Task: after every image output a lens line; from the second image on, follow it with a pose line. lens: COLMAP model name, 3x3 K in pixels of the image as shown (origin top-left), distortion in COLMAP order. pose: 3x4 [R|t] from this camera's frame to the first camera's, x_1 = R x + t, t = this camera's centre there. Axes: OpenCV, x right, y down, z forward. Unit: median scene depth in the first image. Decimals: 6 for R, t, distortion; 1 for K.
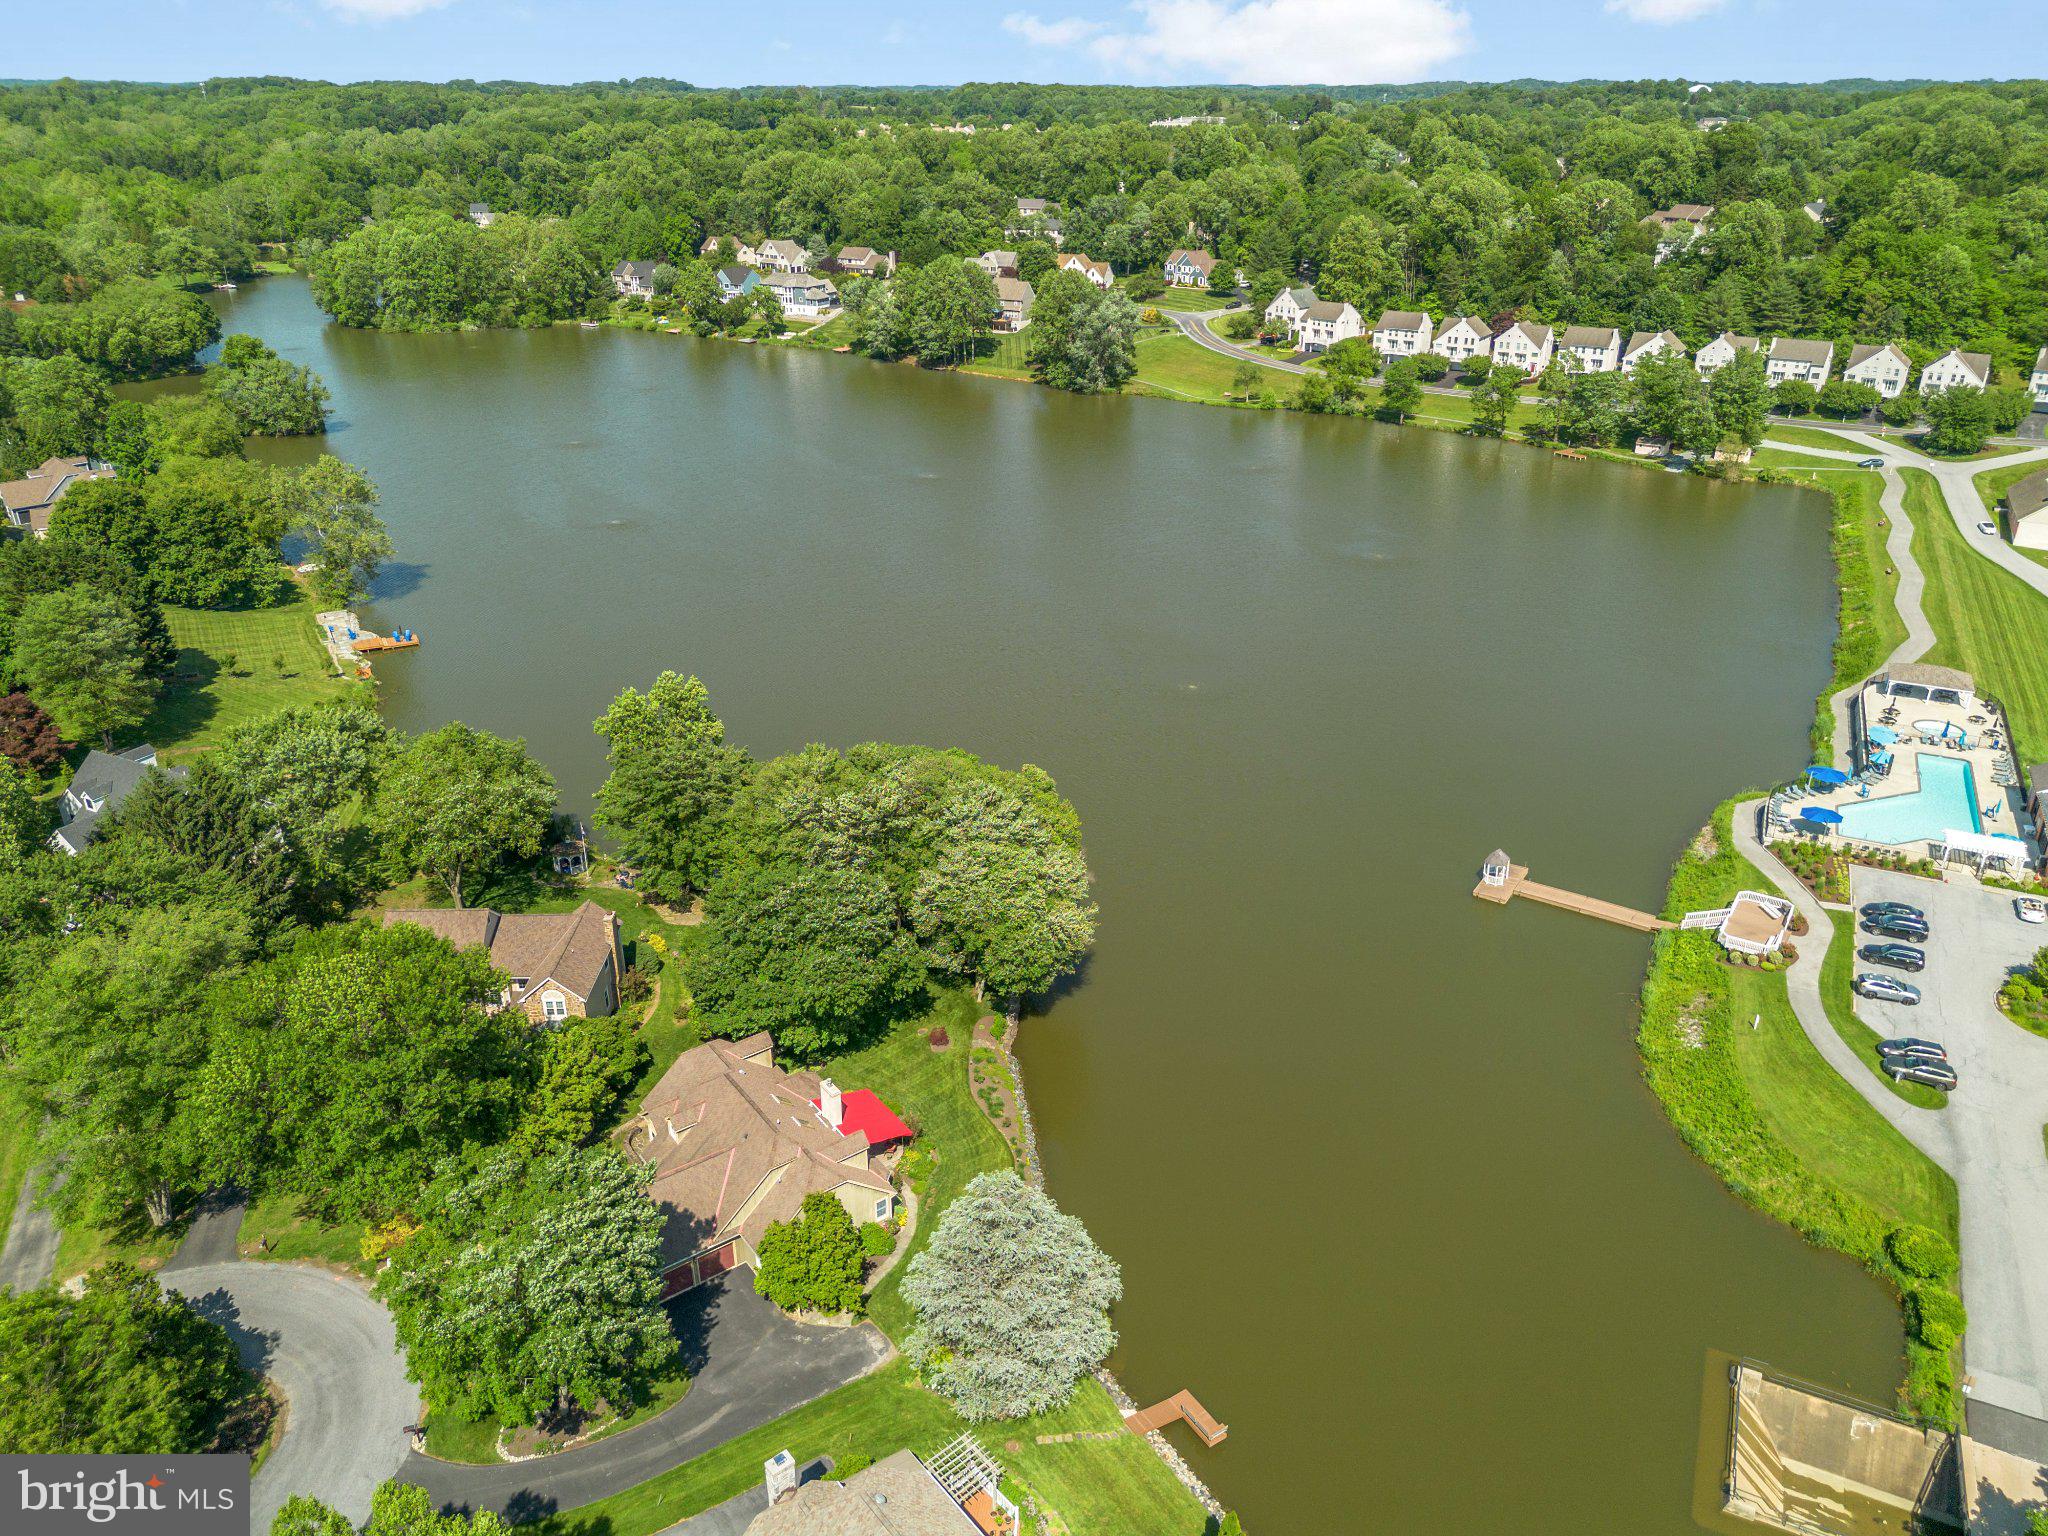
lens RADIAL K [[1462.8, 0, 1023.0], [0, 1462.8, 753.4], [0, 0, 1]] dist [0.049581, -0.038015]
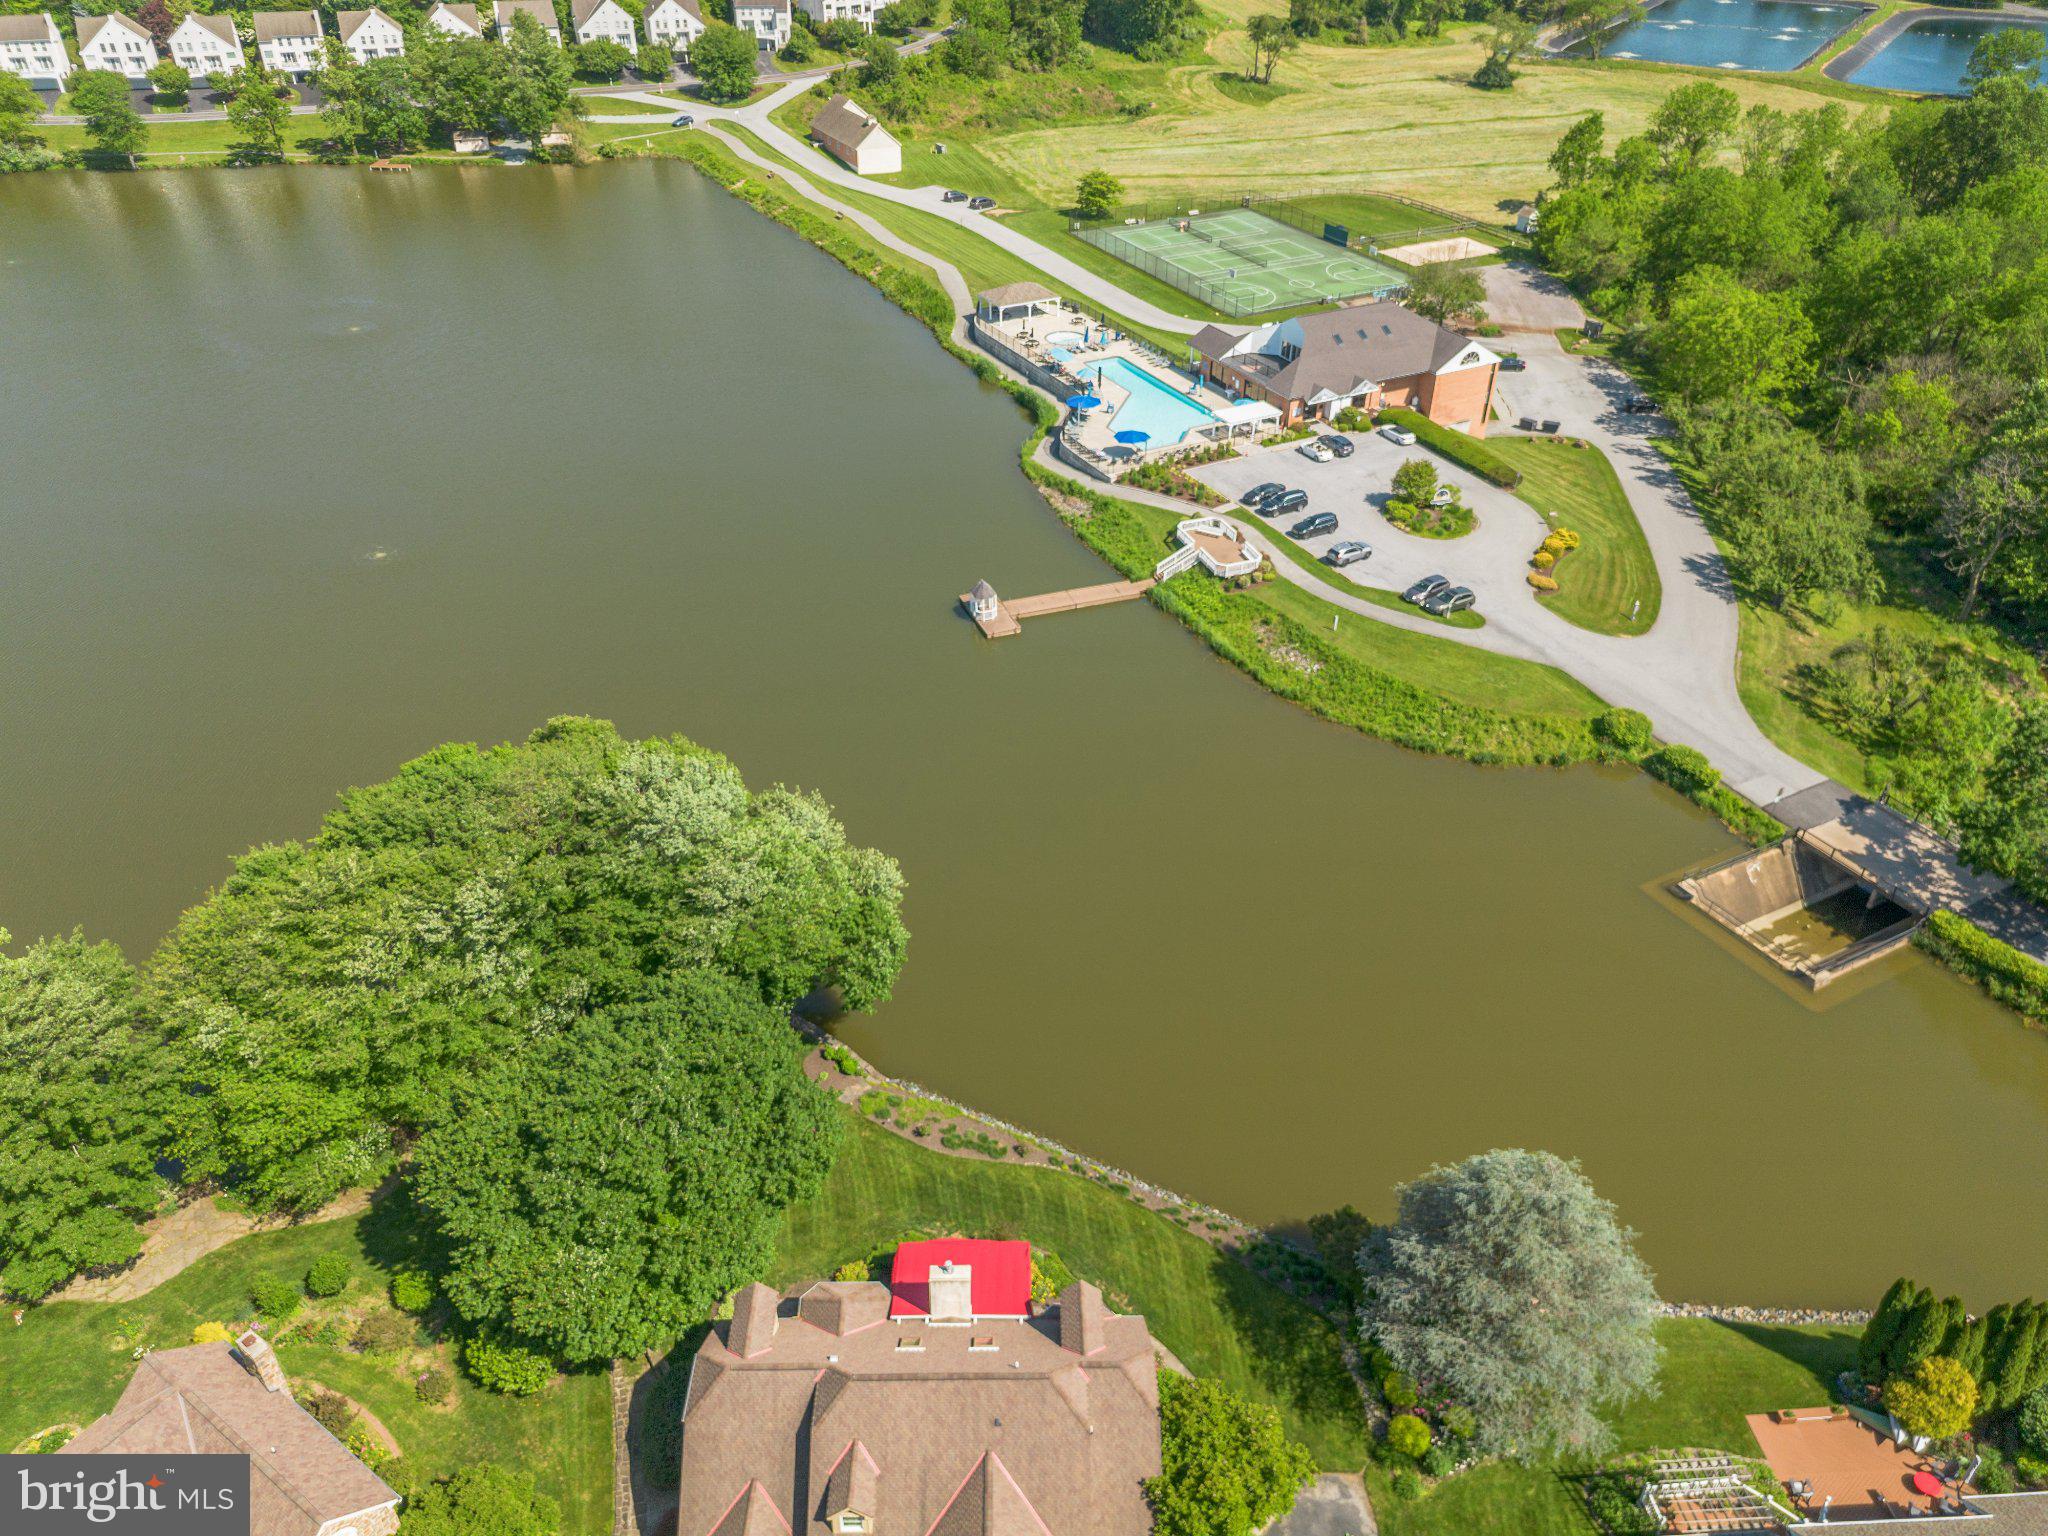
lens RADIAL K [[1462.8, 0, 1028.4], [0, 1462.8, 762.3], [0, 0, 1]] dist [0.049581, -0.038015]
pose [[0.578876, -0.455255, 0.676495, -0.295713], [0.327409, 0.889587, 0.318495, -0.104037], [-0.746797, 0.037121, 0.664015, 0.368189]]
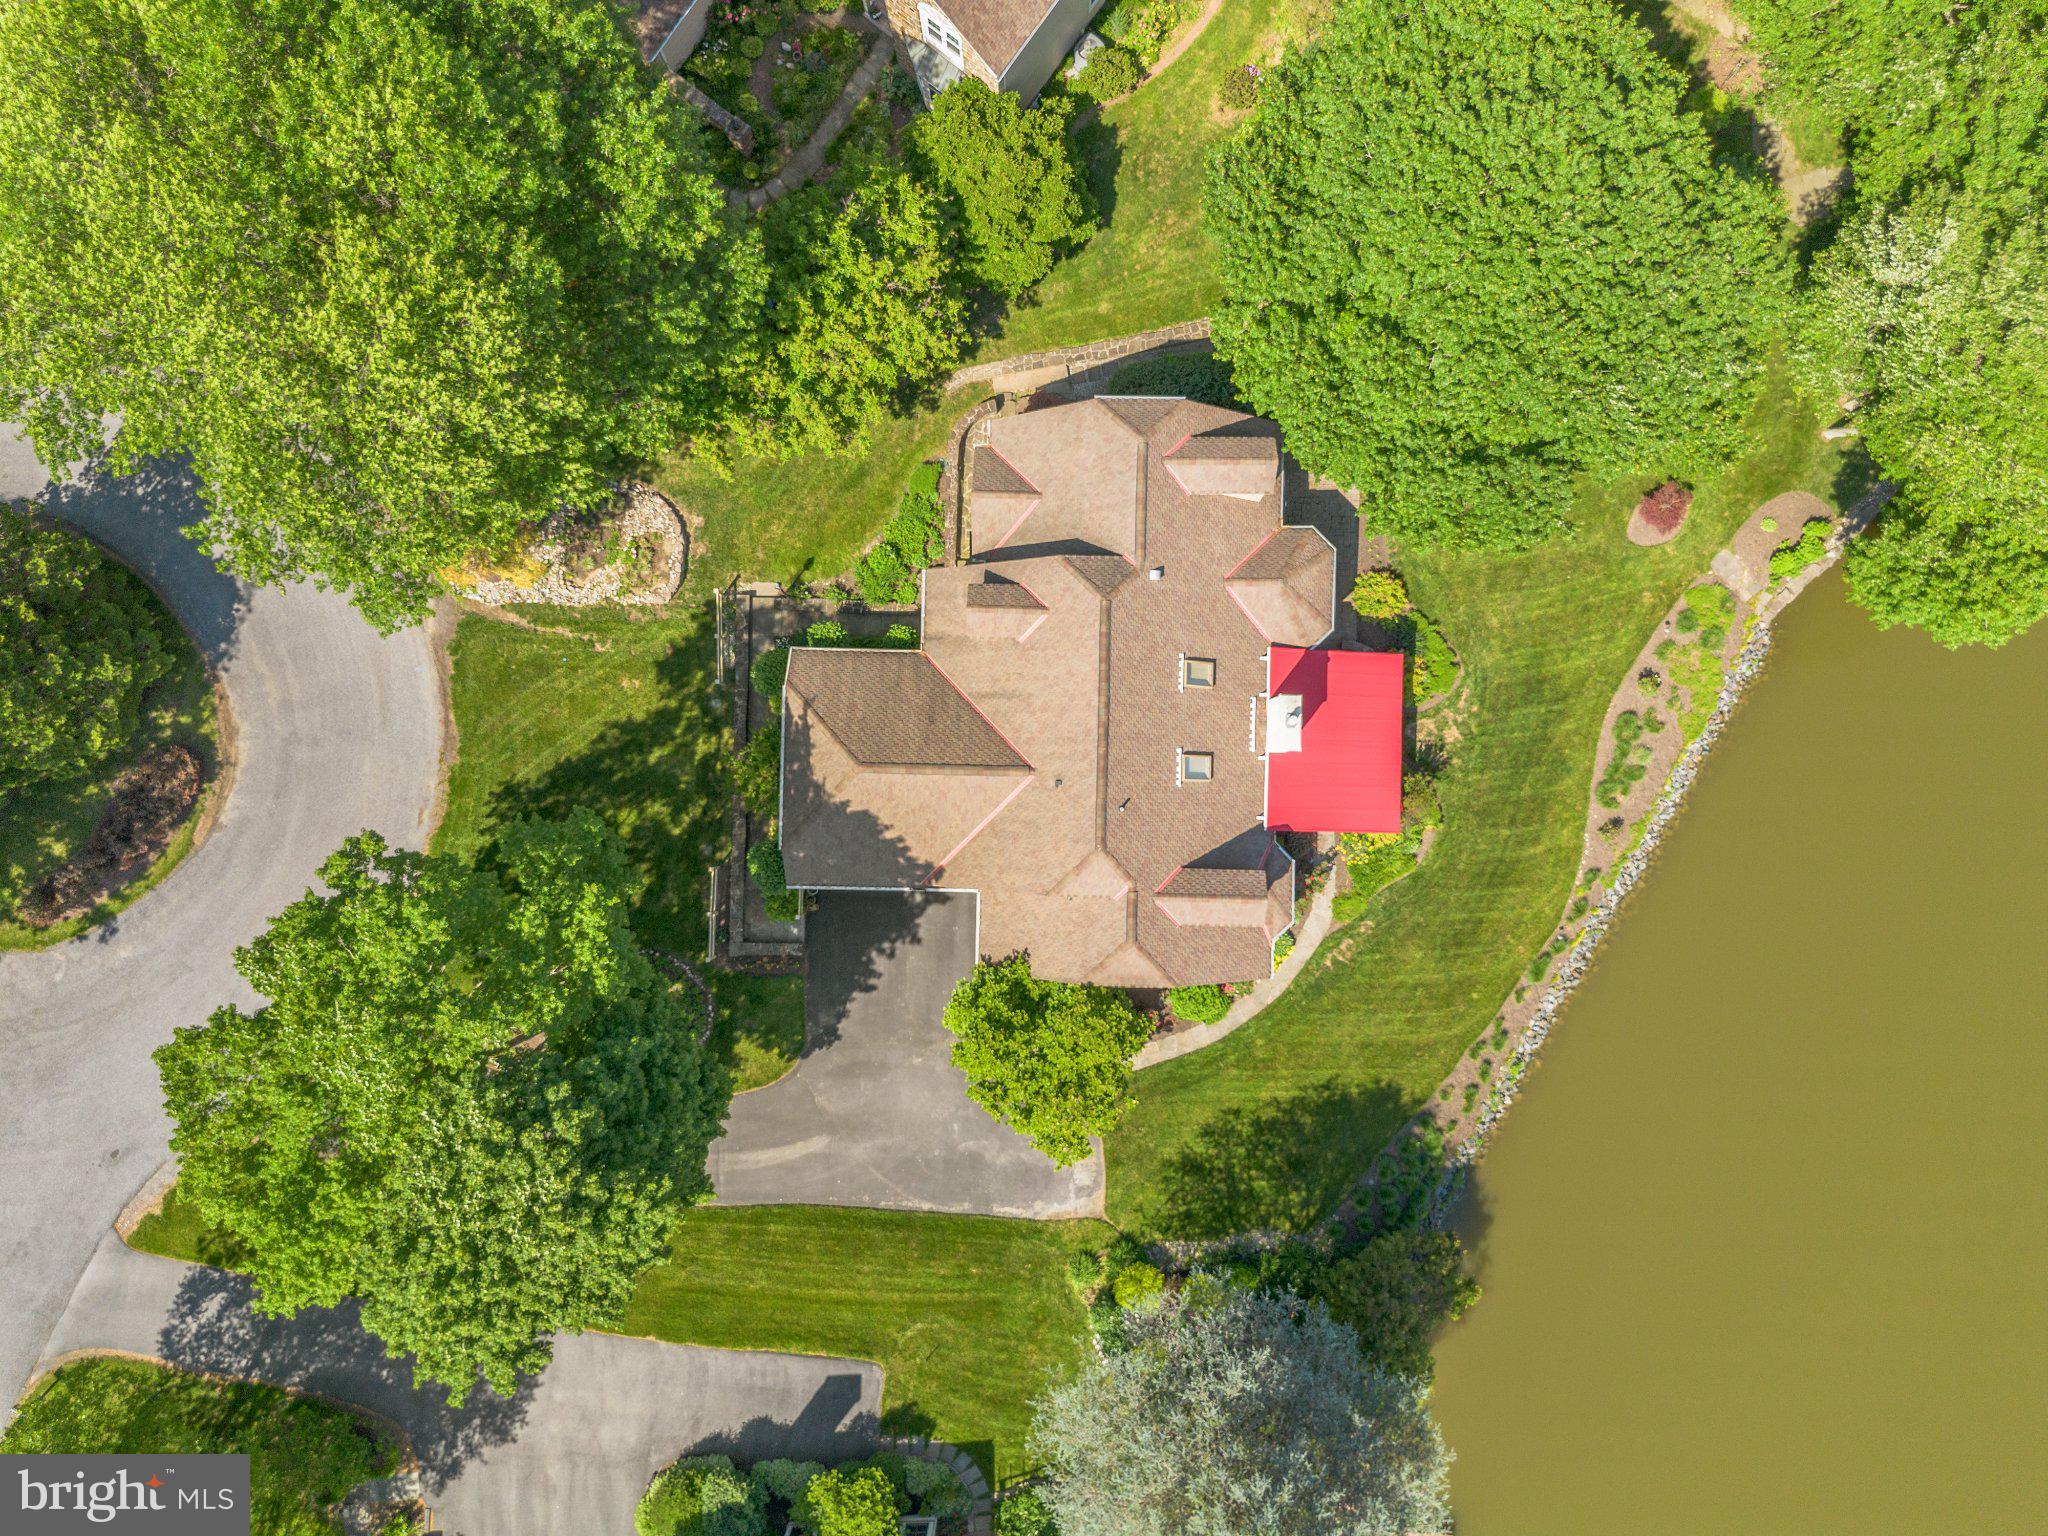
lens RADIAL K [[1462.8, 0, 1020.0], [0, 1462.8, 764.3], [0, 0, 1]] dist [0.049581, -0.038015]
pose [[0.793614, 0.607912, -0.024901, -0.122164], [-0.232278, 0.340552, 0.911082, -0.111186], [0.562338, -0.717263, 0.411472, 0.505528]]
